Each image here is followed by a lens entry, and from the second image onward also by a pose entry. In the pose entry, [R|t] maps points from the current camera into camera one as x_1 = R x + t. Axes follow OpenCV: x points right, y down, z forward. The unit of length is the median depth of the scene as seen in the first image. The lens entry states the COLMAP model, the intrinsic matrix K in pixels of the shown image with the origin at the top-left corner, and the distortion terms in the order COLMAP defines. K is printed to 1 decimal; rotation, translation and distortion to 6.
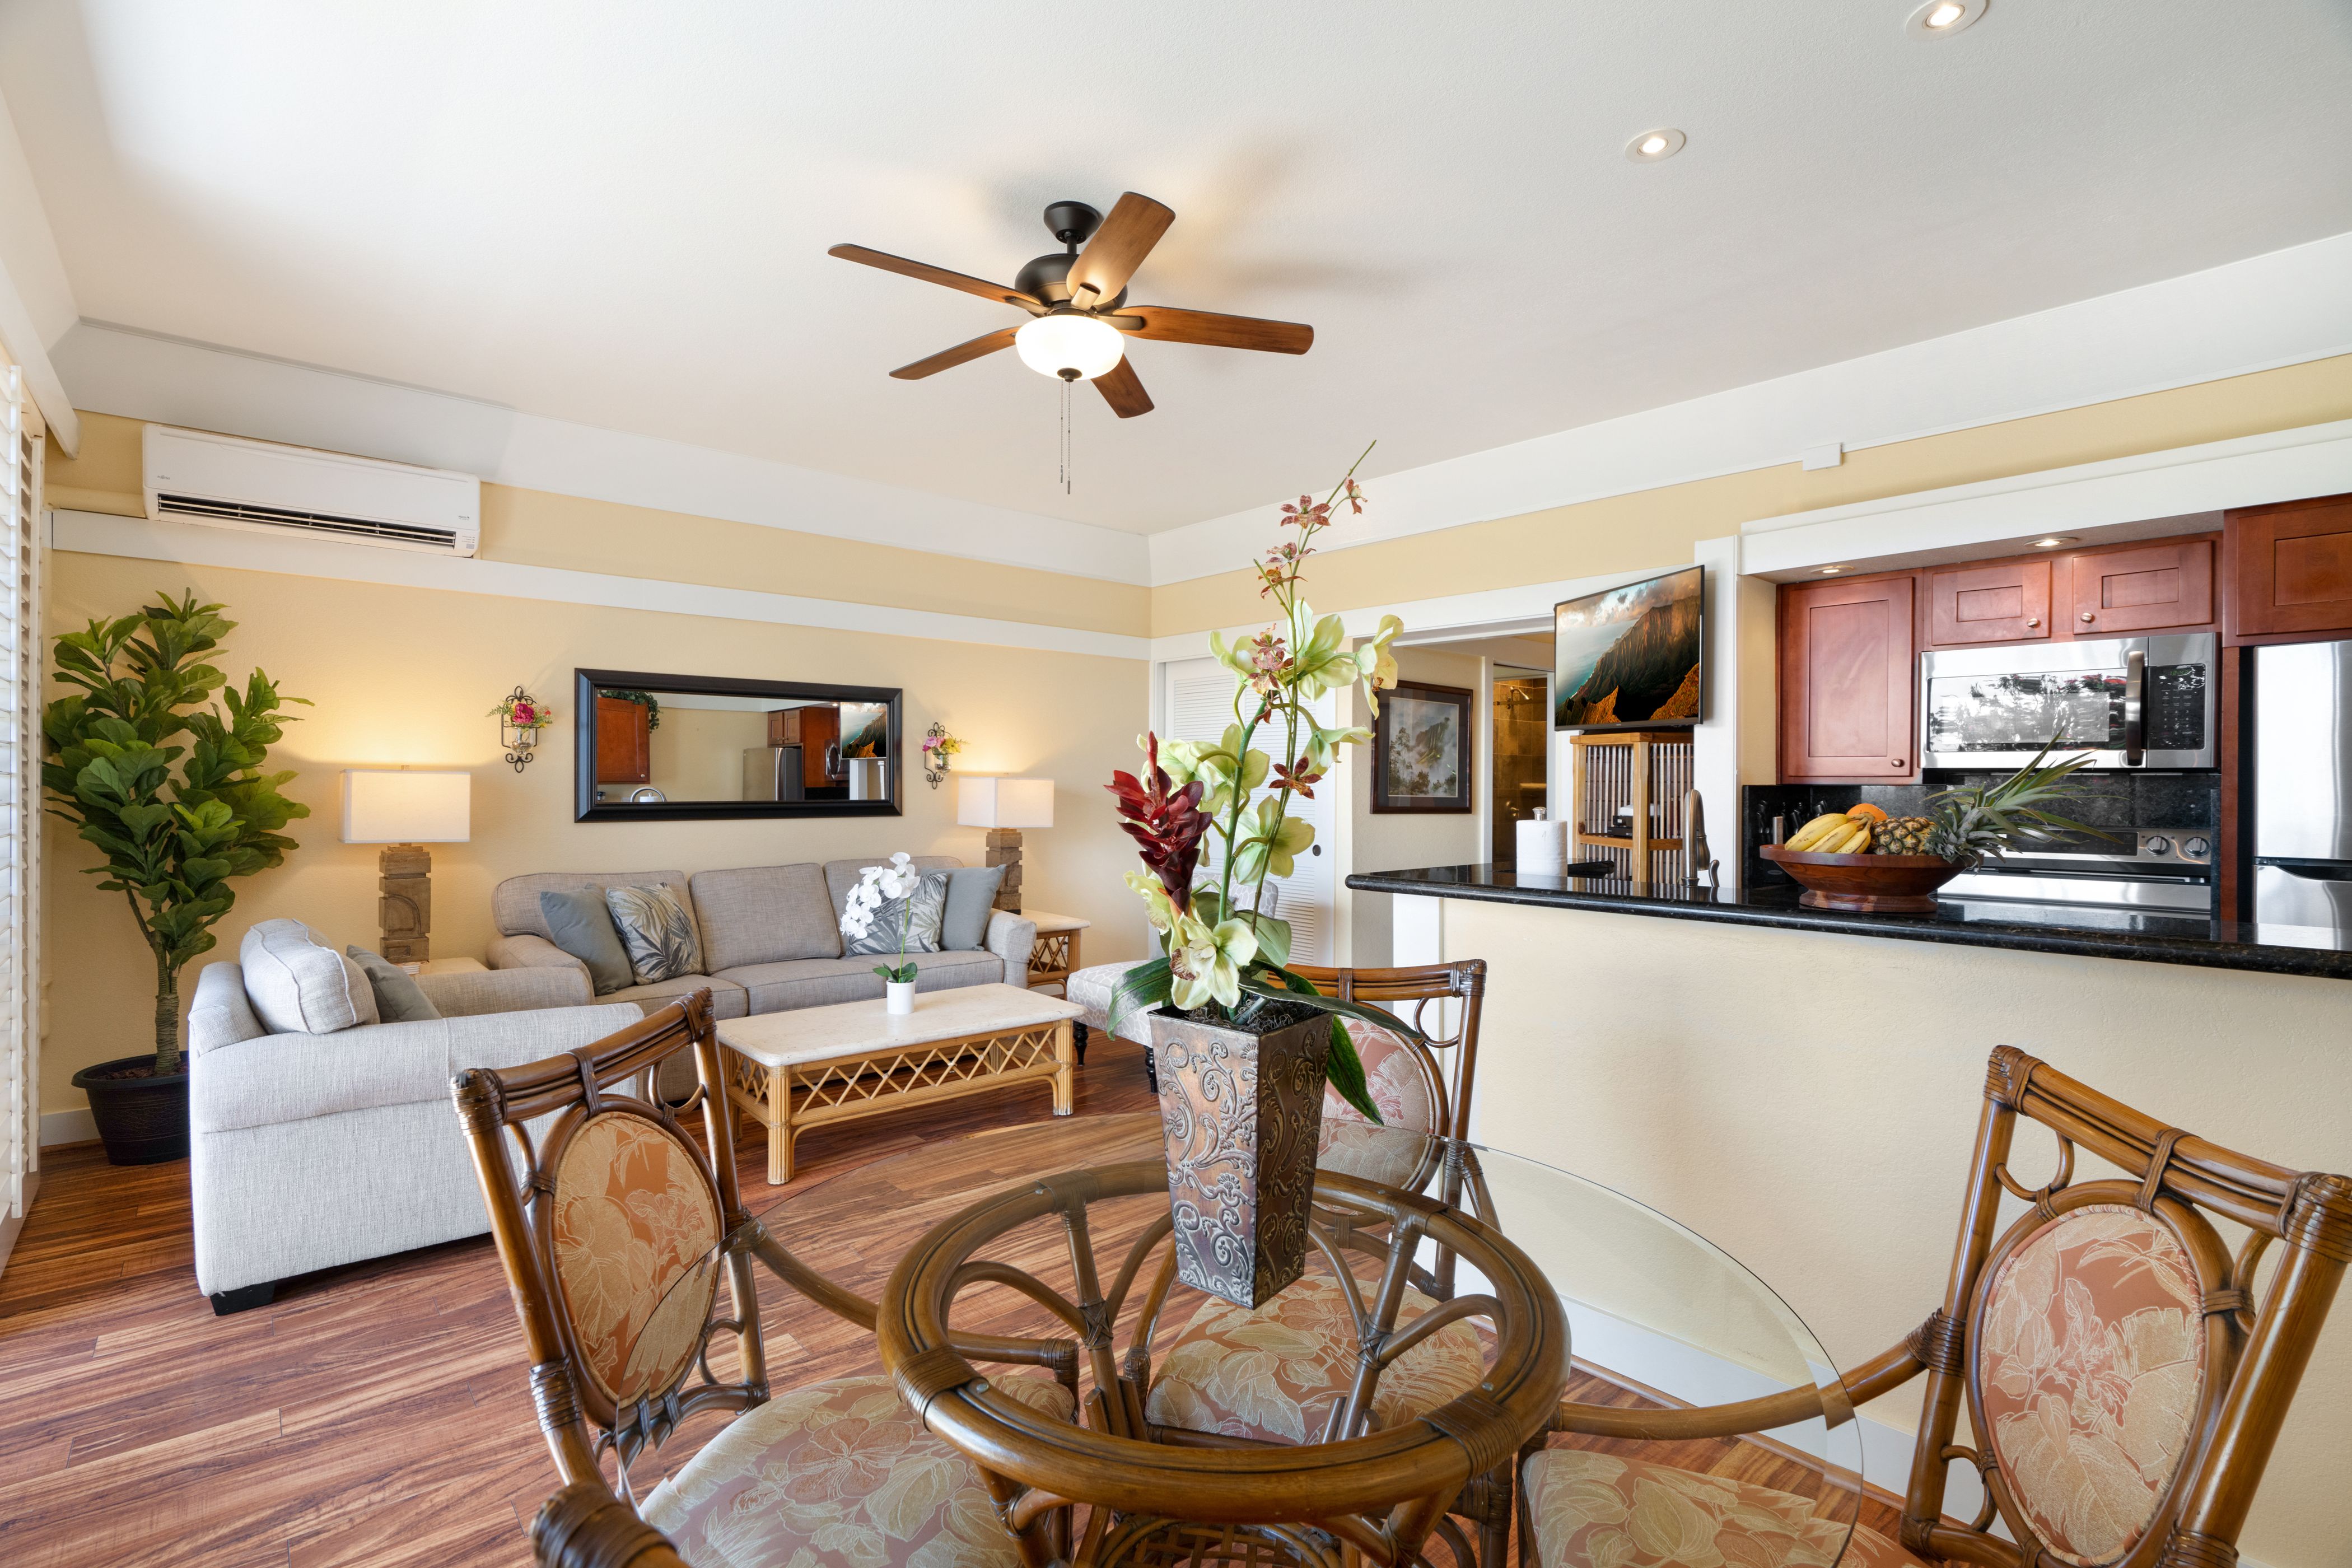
lens RADIAL K [[1125.4, 0, 1171.9], [0, 1125.4, 802.9], [0, 0, 1]] dist [0.002875, 0.000545]
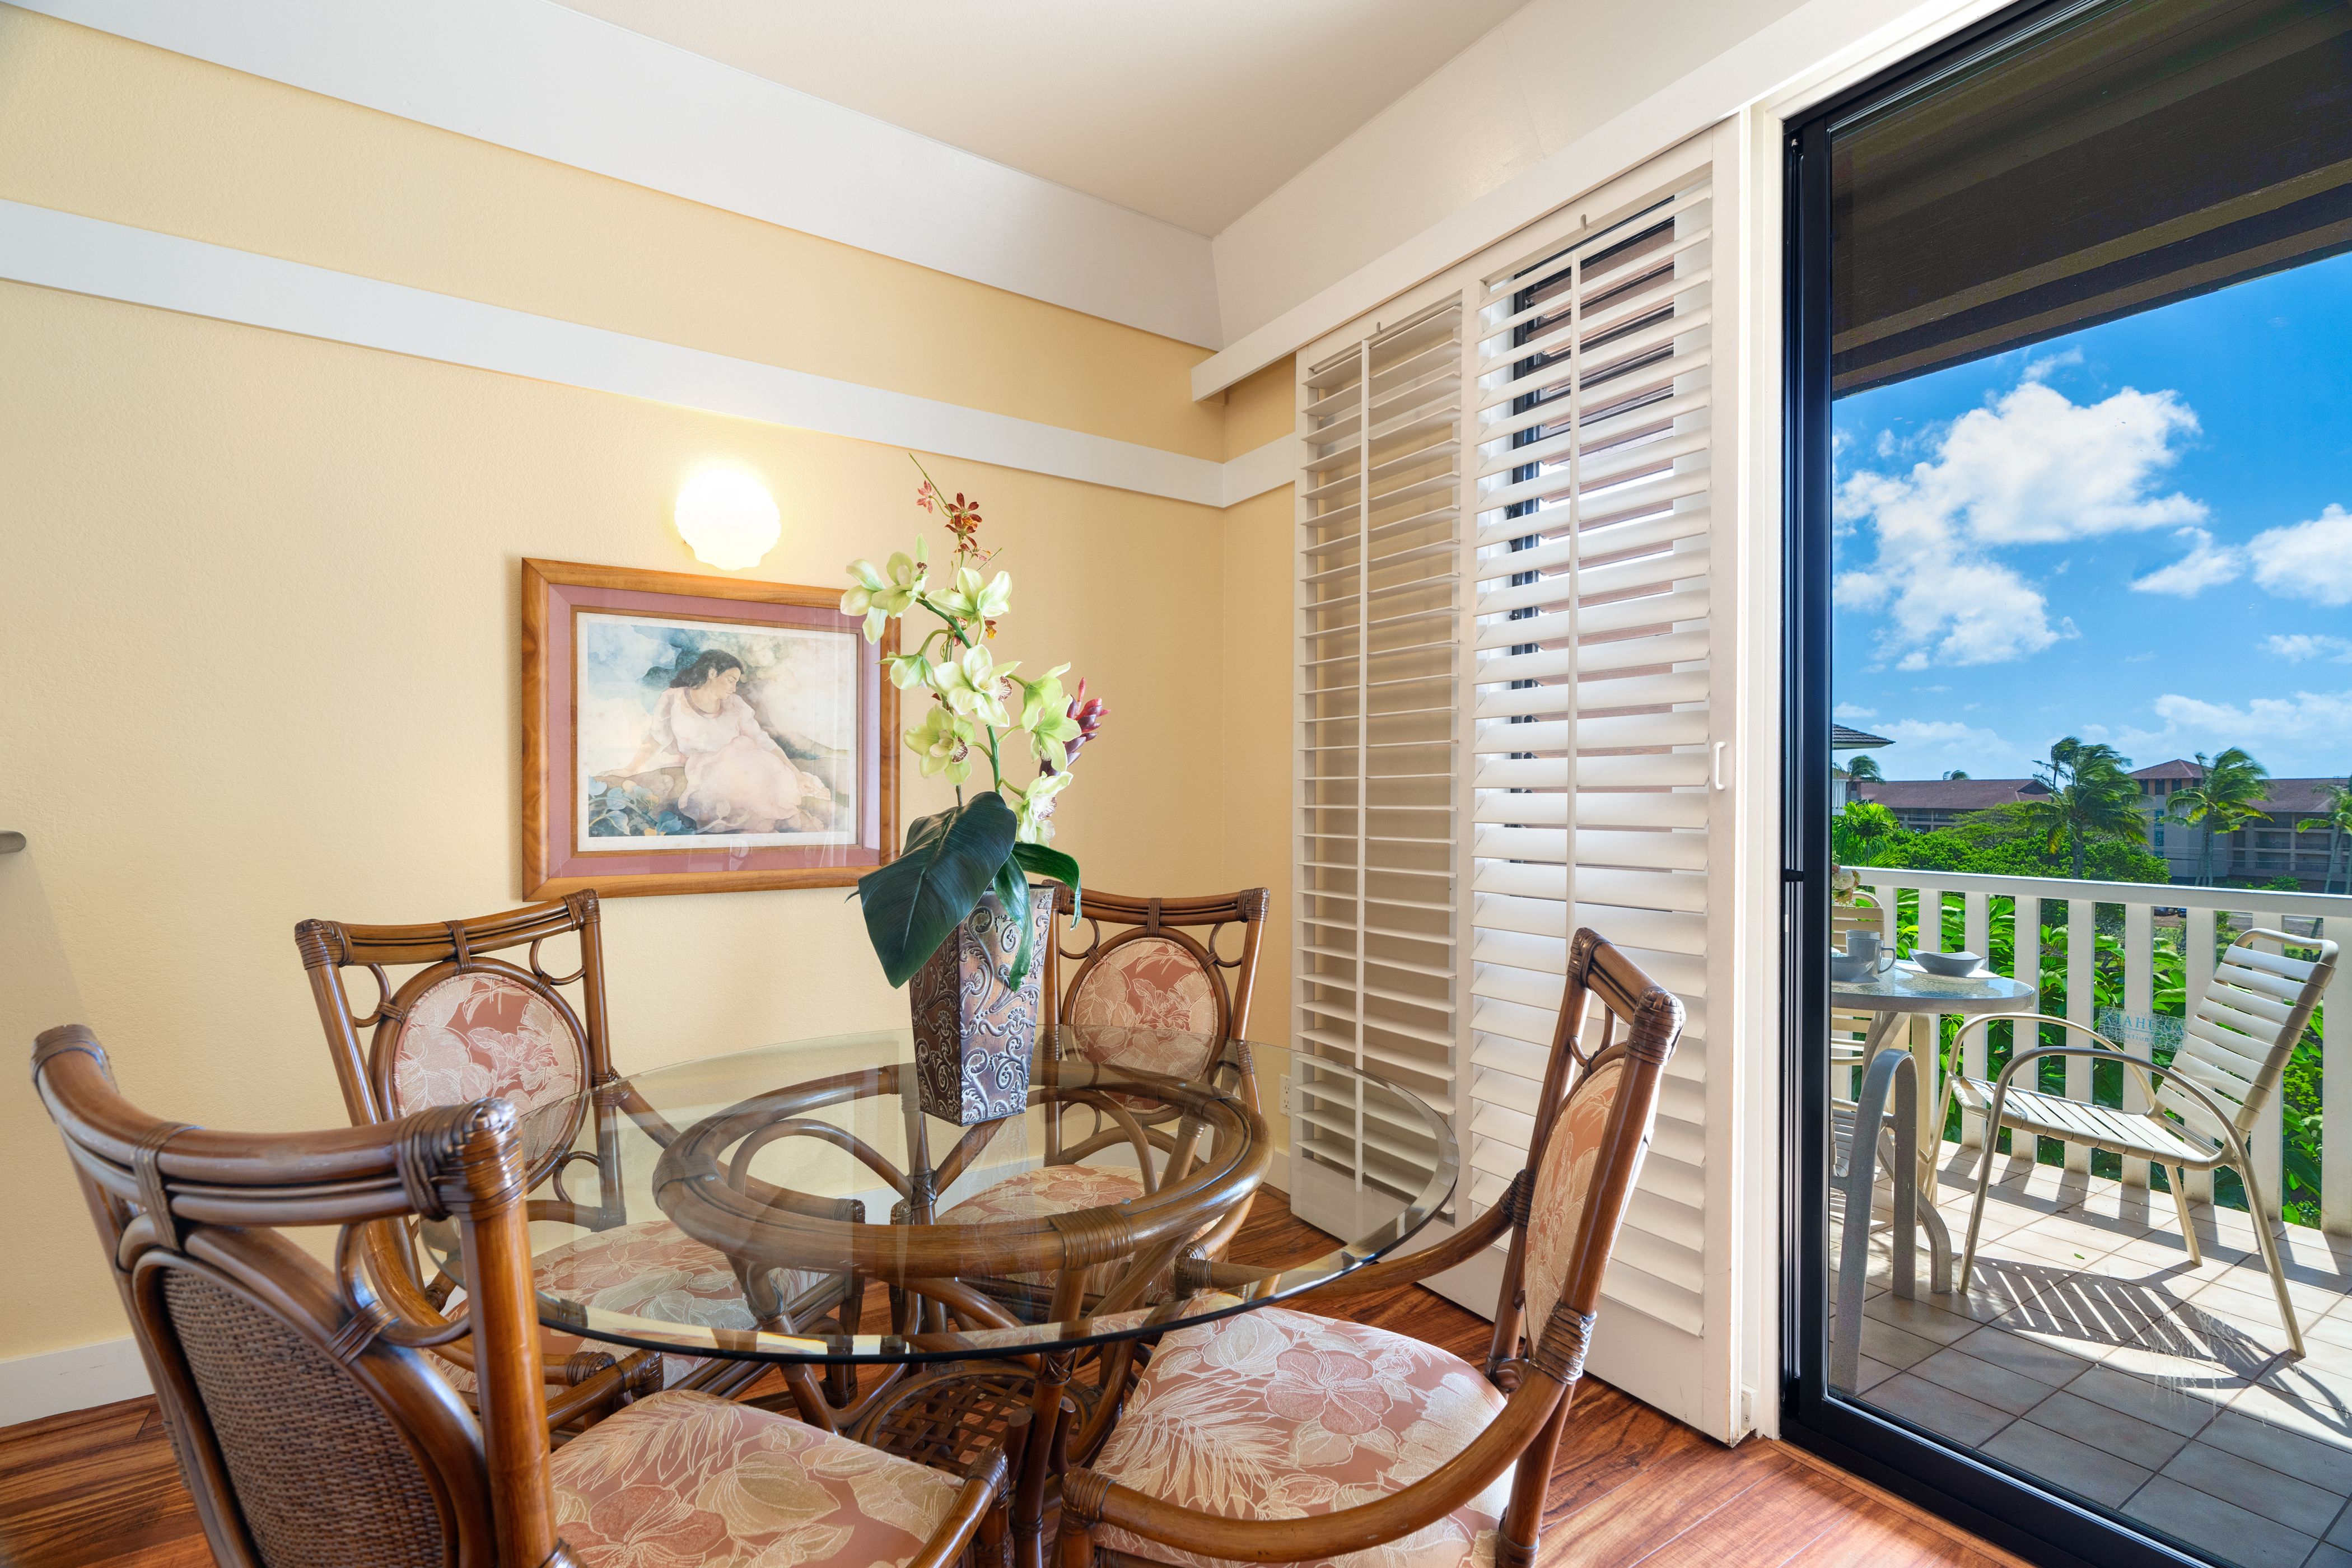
lens RADIAL K [[1087.3, 0, 1184.9], [0, 1087.3, 787.9], [0, 0, 1]] dist [0.012528, 0.000187]
pose [[-0.991166, -0.010710, 0.132193, -0.092647], [-0.009254, 0.999890, 0.011621, 0.019267], [-0.132302, 0.010295, -0.991156, 0.633525]]
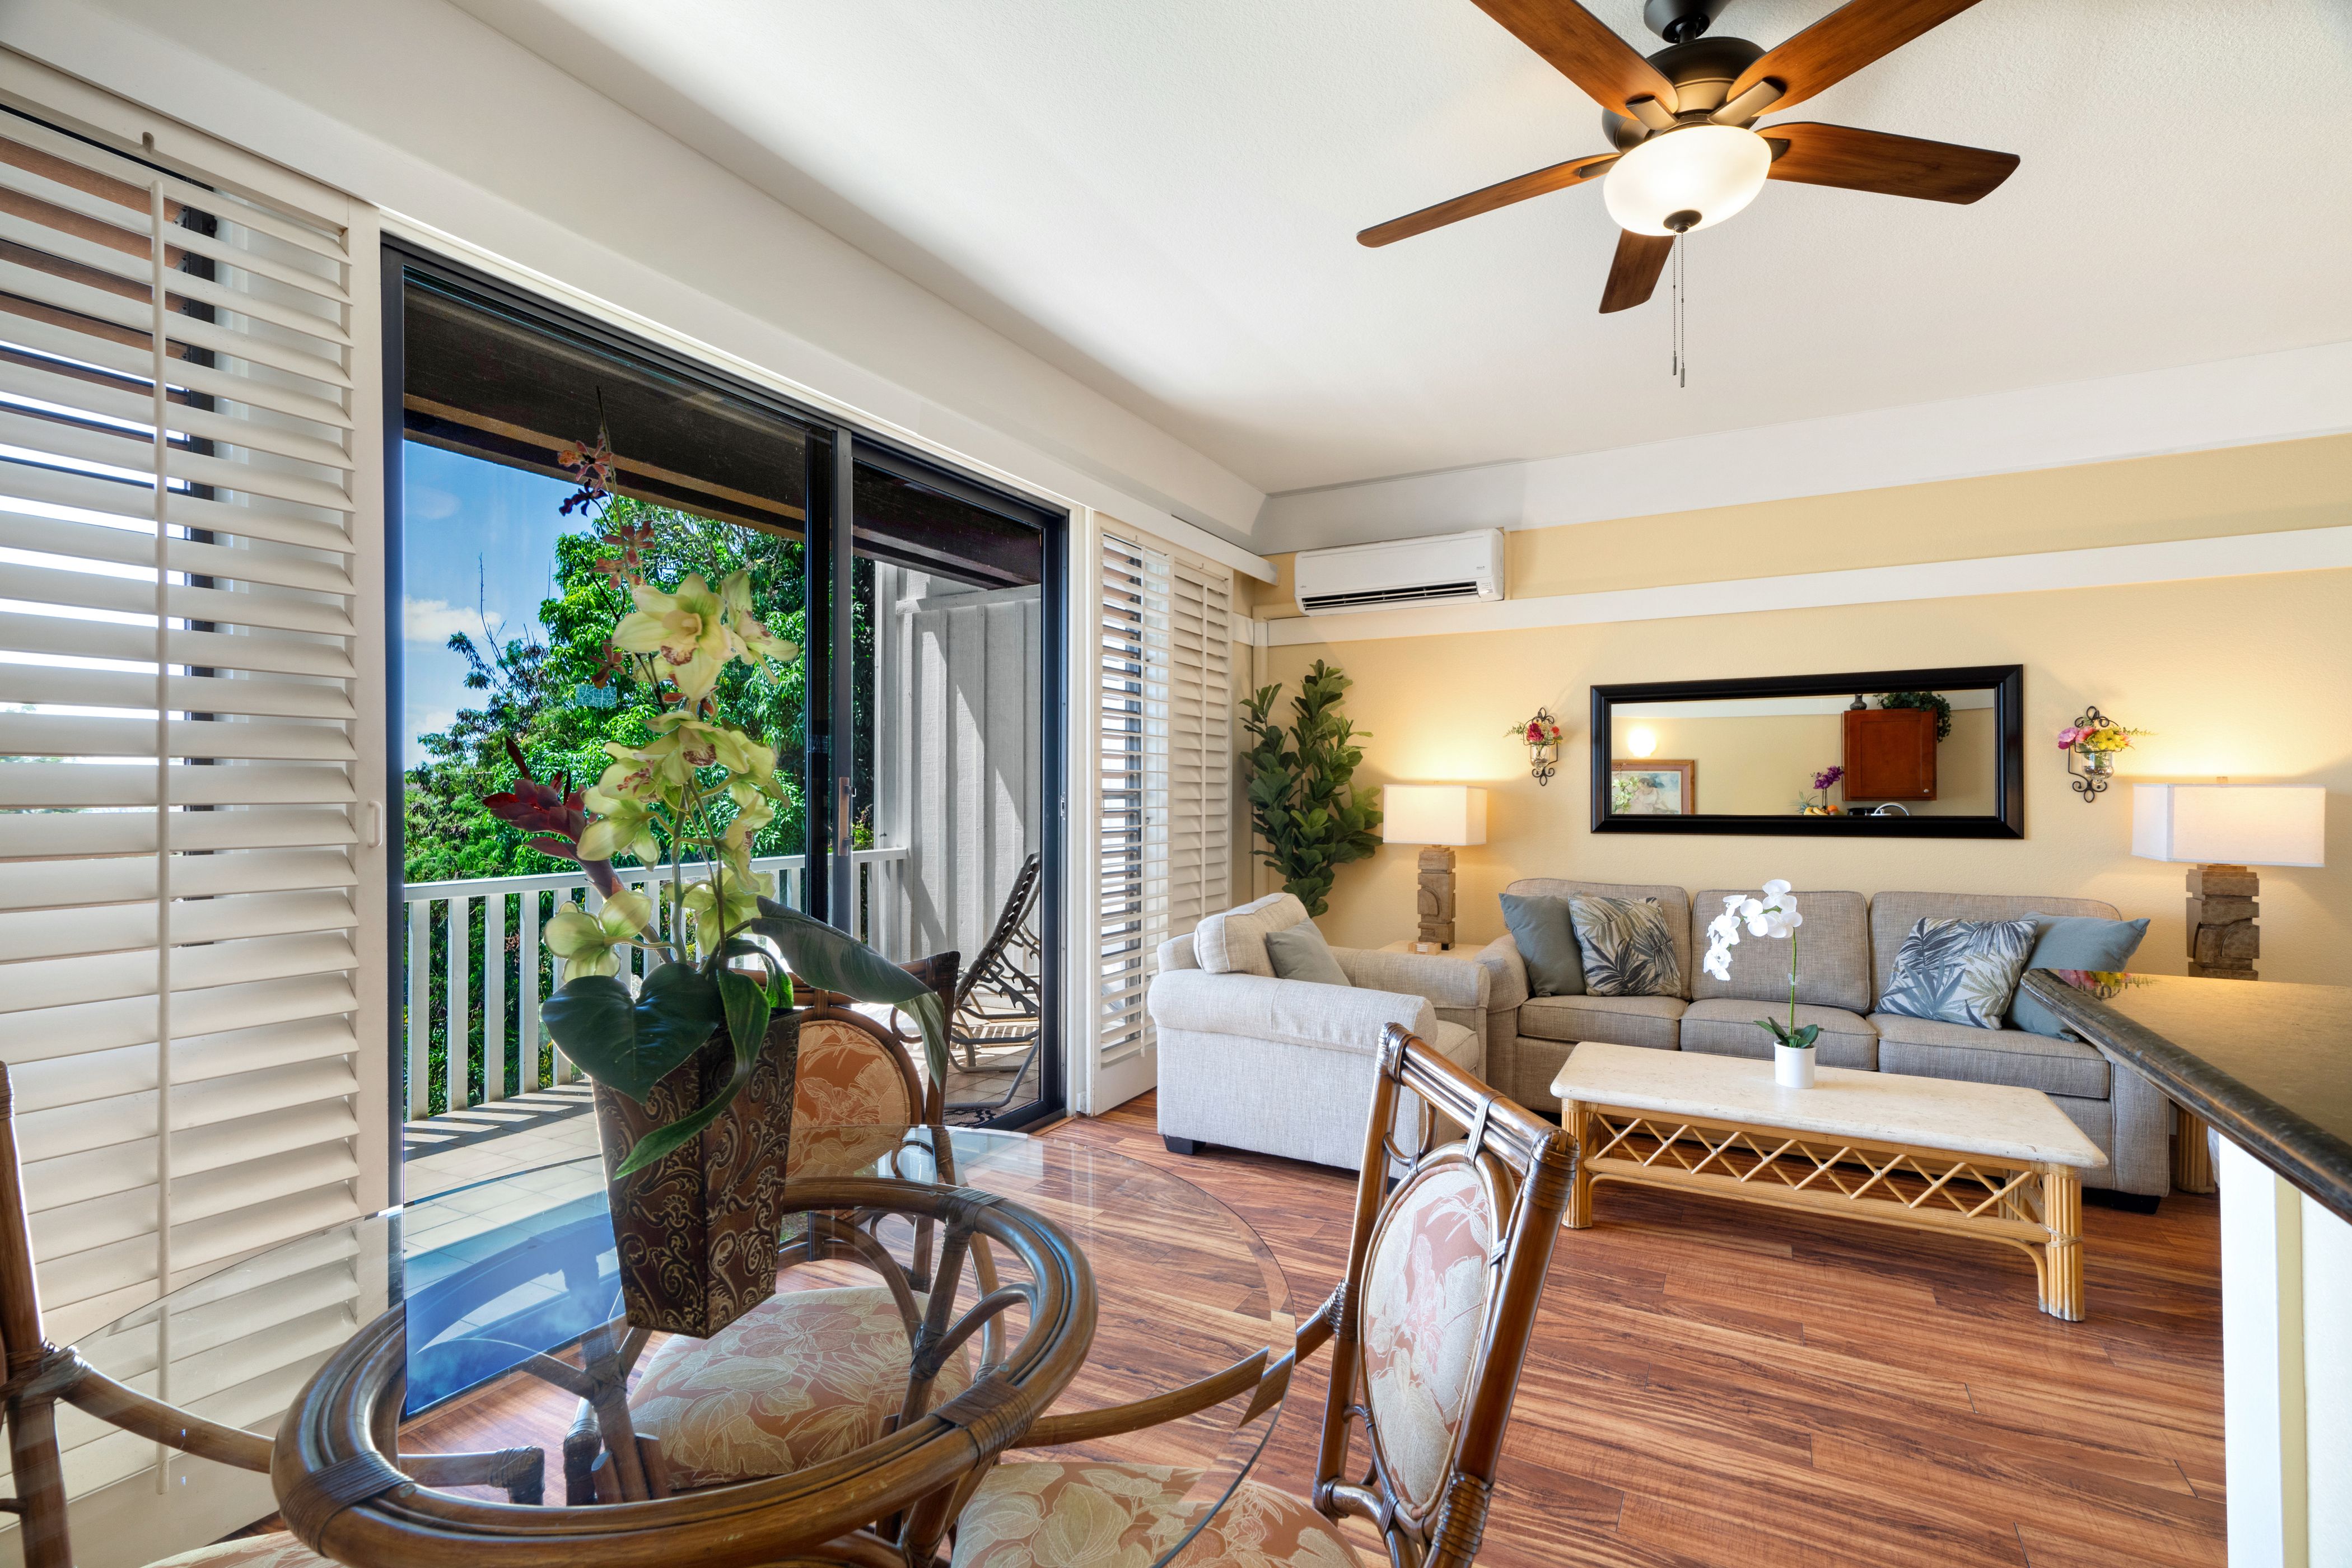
lens RADIAL K [[1073.4, 0, 1164.8], [0, 1073.4, 783.6], [0, 0, 1]] dist [0.003482, 0.000919]
pose [[0.343125, -0.013645, -0.939190, 0.307728], [-0.017579, 0.999626, -0.020945, -0.000697], [0.939125, 0.023697, 0.342757, 0.316952]]
